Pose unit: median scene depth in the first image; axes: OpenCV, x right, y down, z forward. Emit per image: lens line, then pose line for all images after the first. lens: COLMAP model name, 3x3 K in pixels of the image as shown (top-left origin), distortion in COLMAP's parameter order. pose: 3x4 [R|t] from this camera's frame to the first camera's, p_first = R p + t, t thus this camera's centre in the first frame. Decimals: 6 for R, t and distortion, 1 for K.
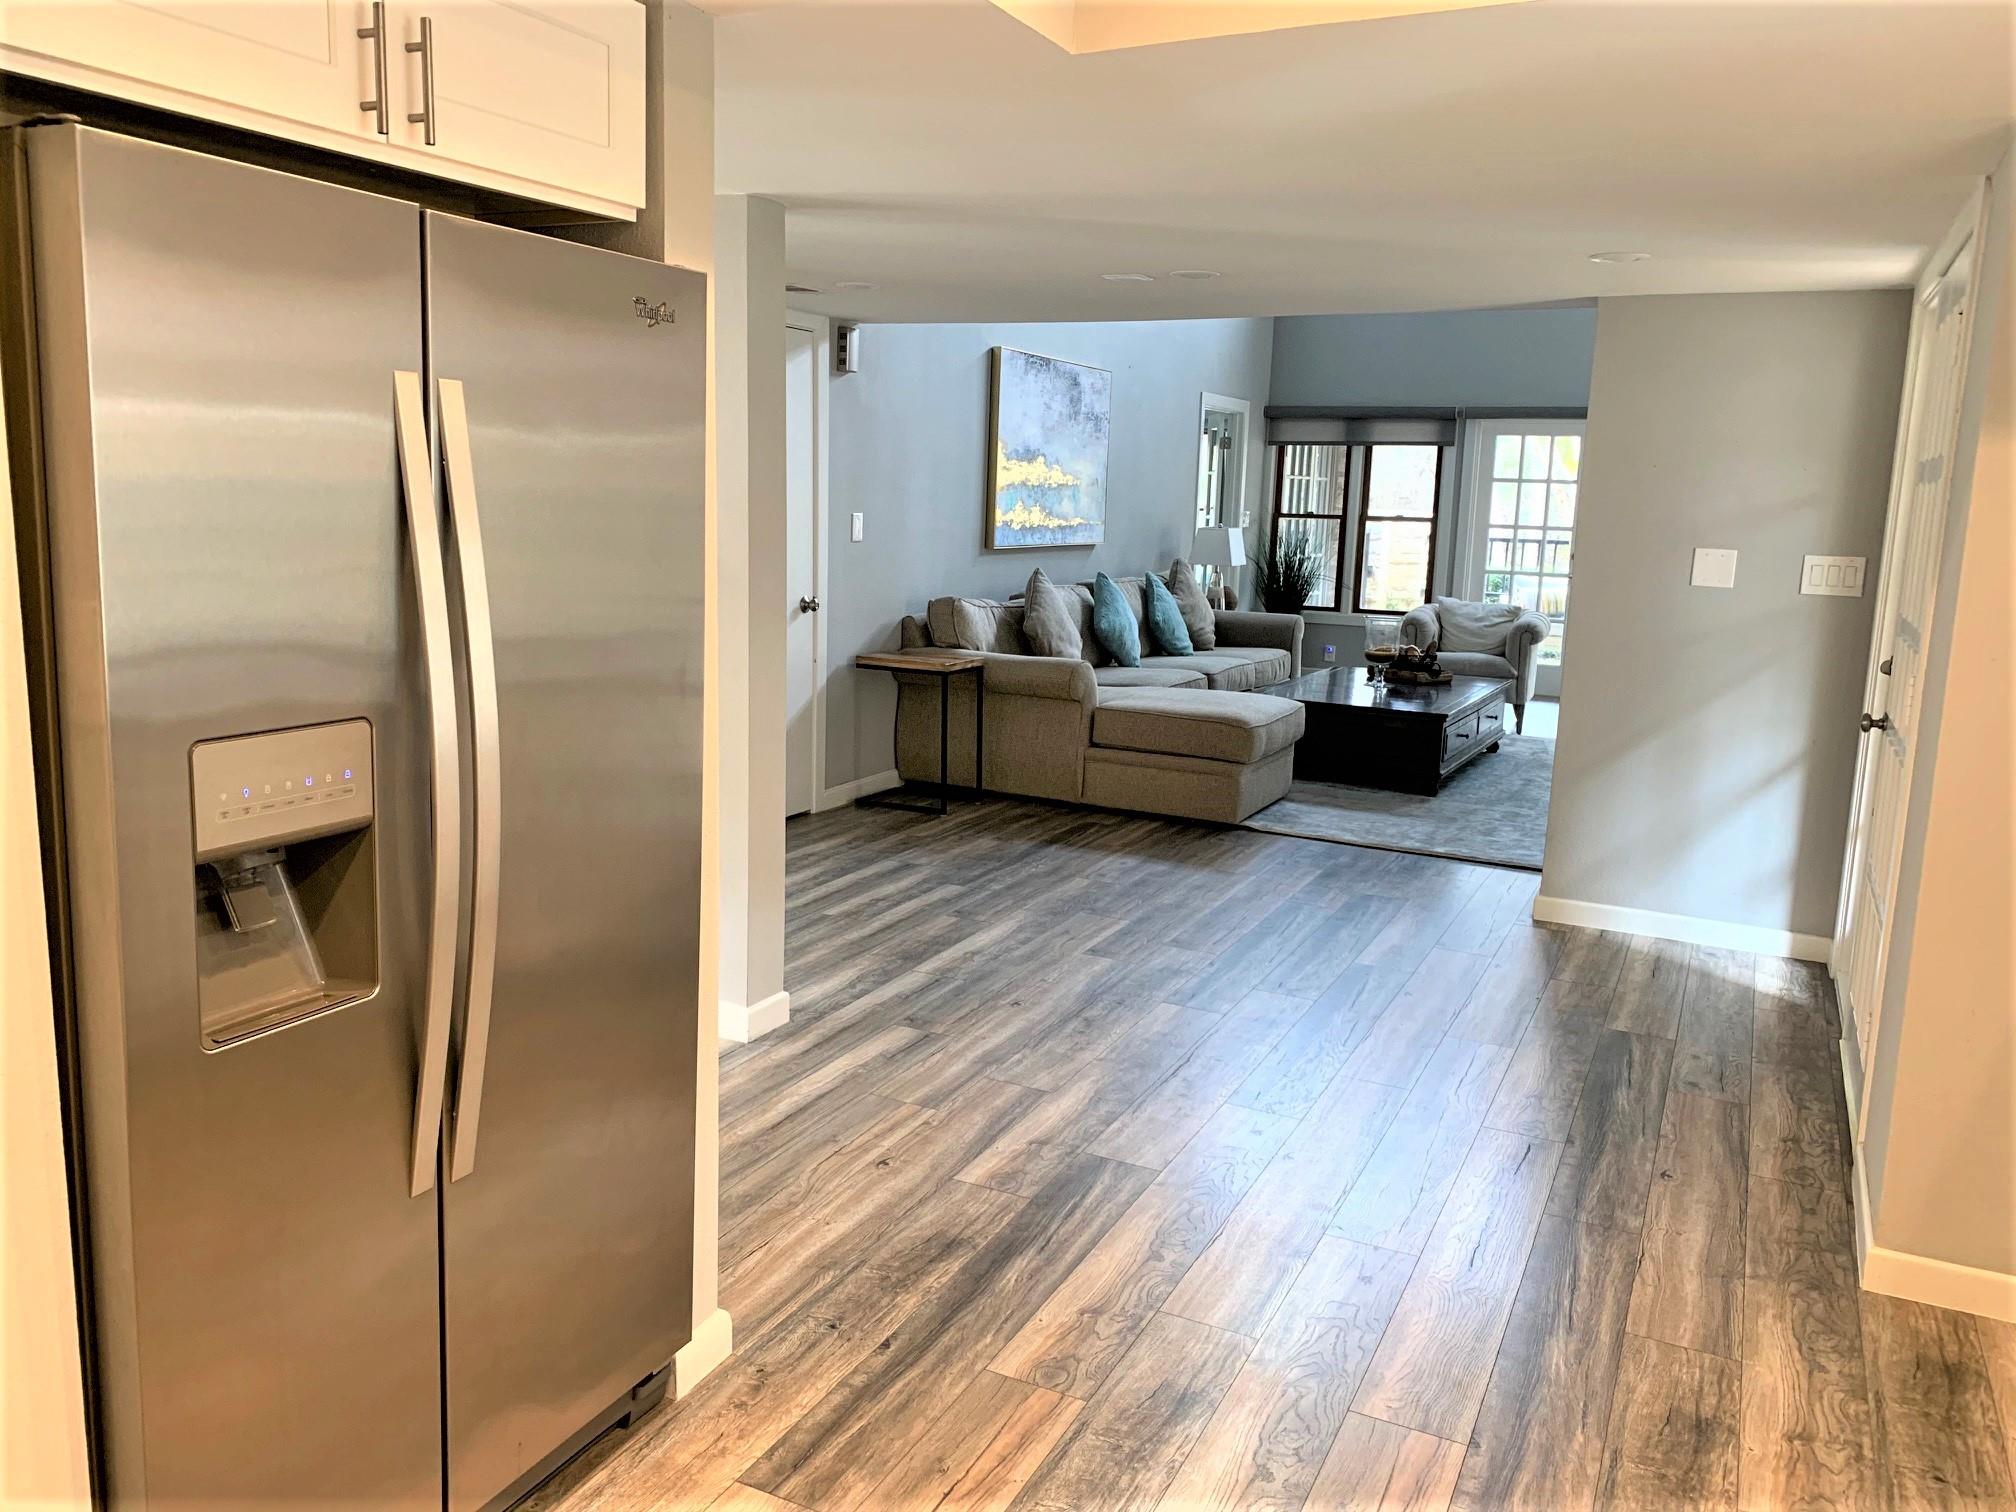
lens RADIAL K [[1549.0, 0, 997.4], [0, 1549.0, 745.5], [0, 0, 1]] dist [0.045719, -0.068941]
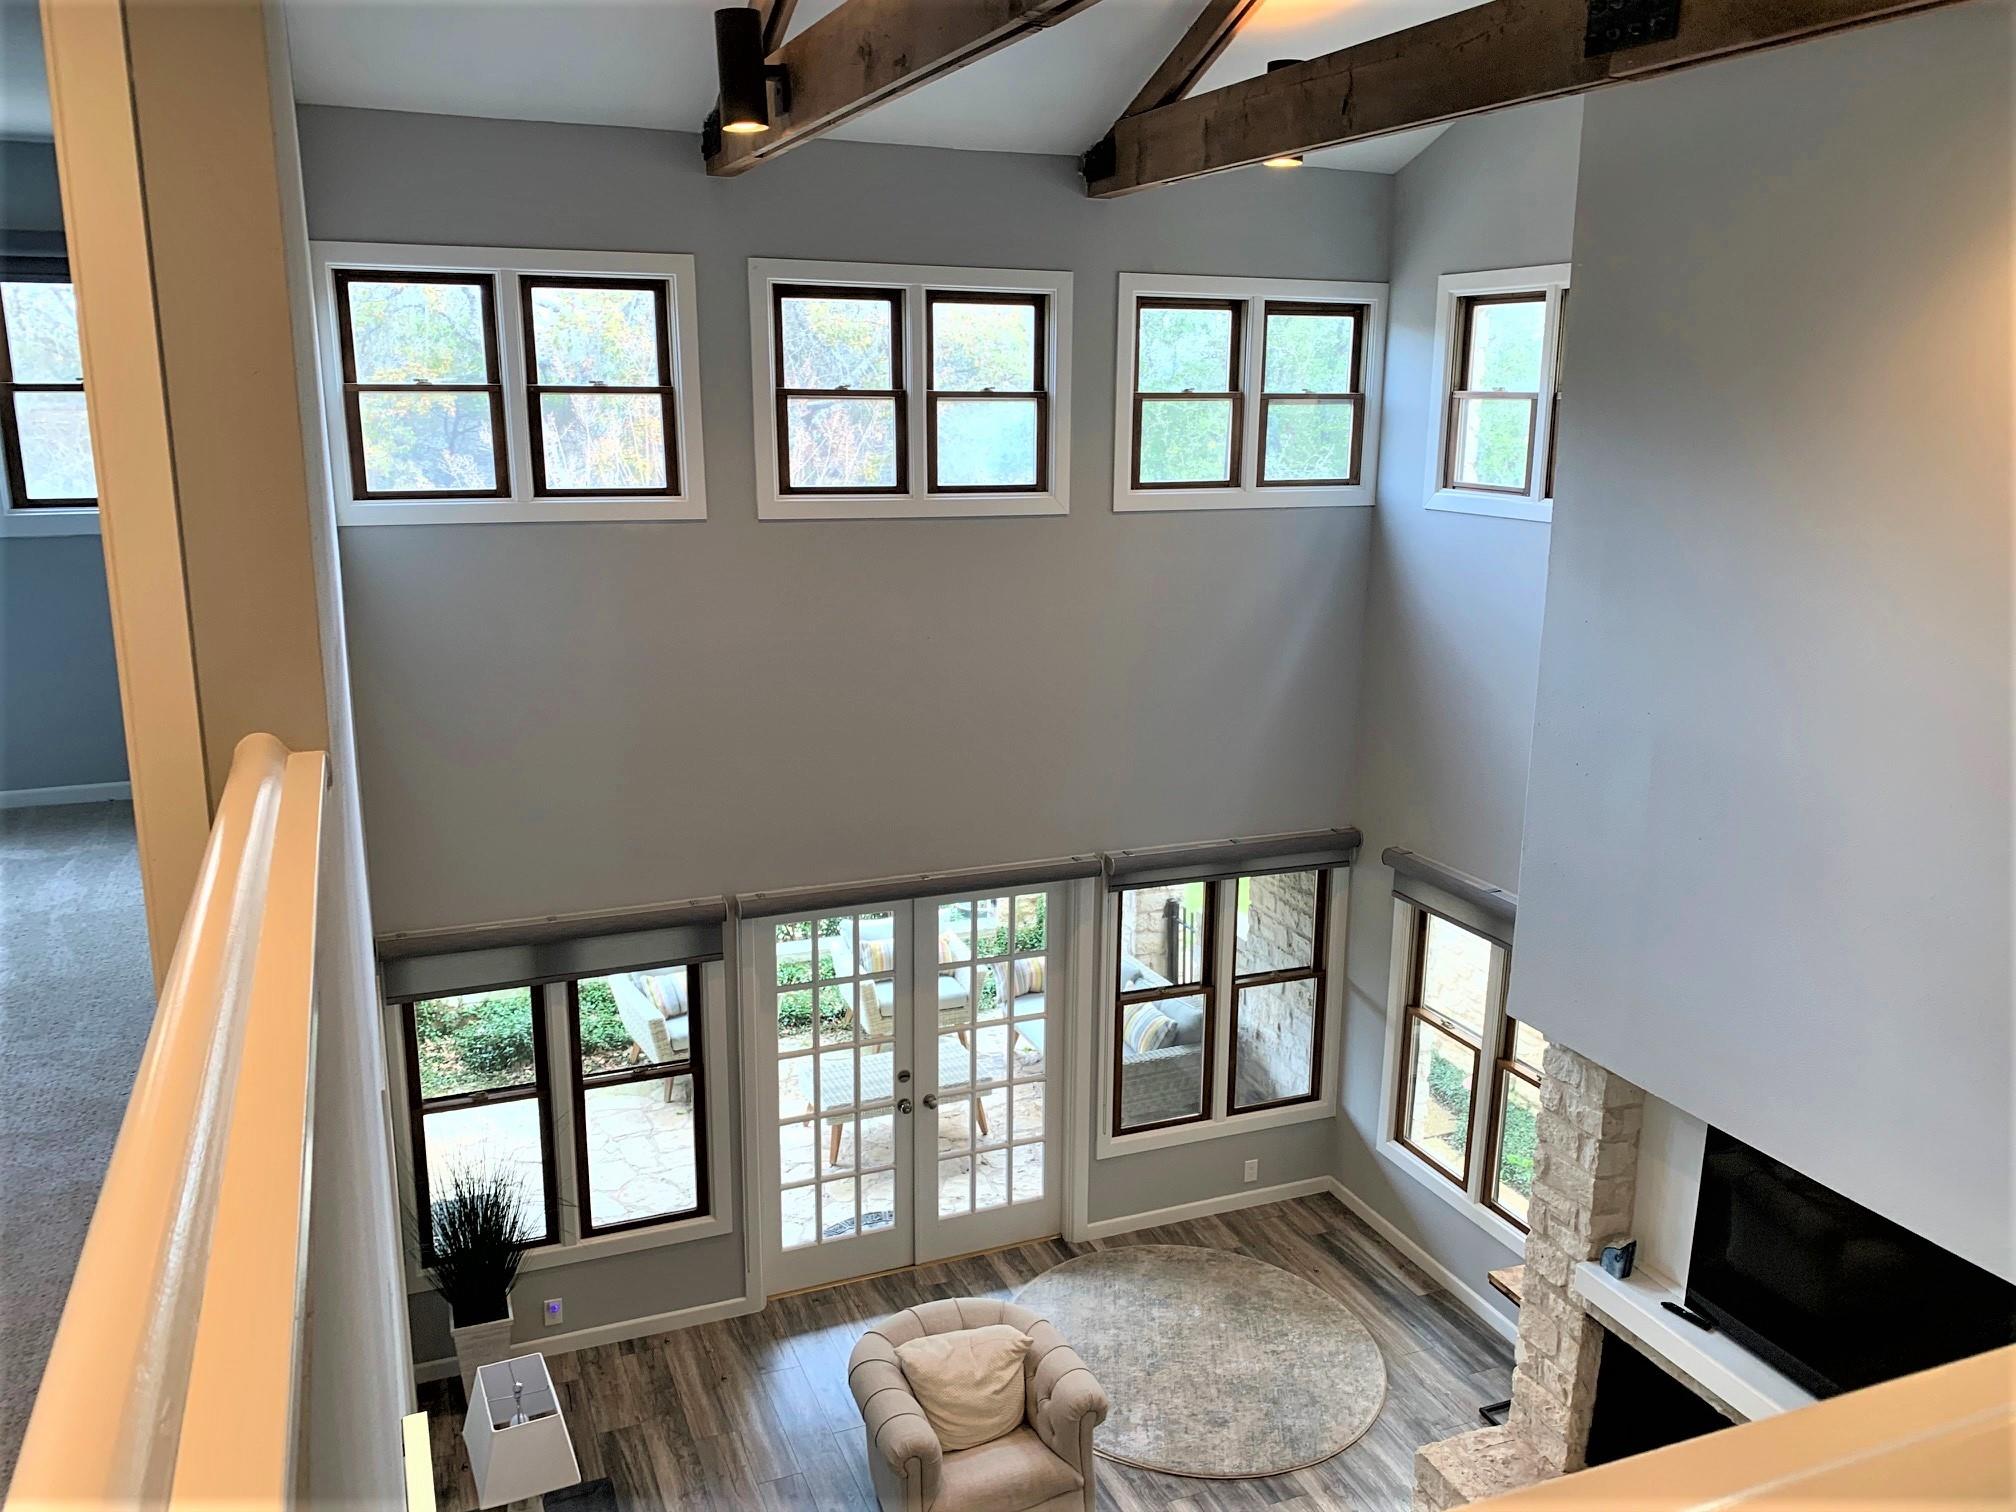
lens RADIAL K [[1557.5, 0, 976.8], [0, 1557.5, 753.9], [0, 0, 1]] dist [0.093644, -0.154335]
pose [[0.663529, -0.198860, 0.721238, -0.068429], [0.136422, 0.980025, 0.144706, -0.349063], [-0.735608, 0.002377, 0.677403, 0.509583]]
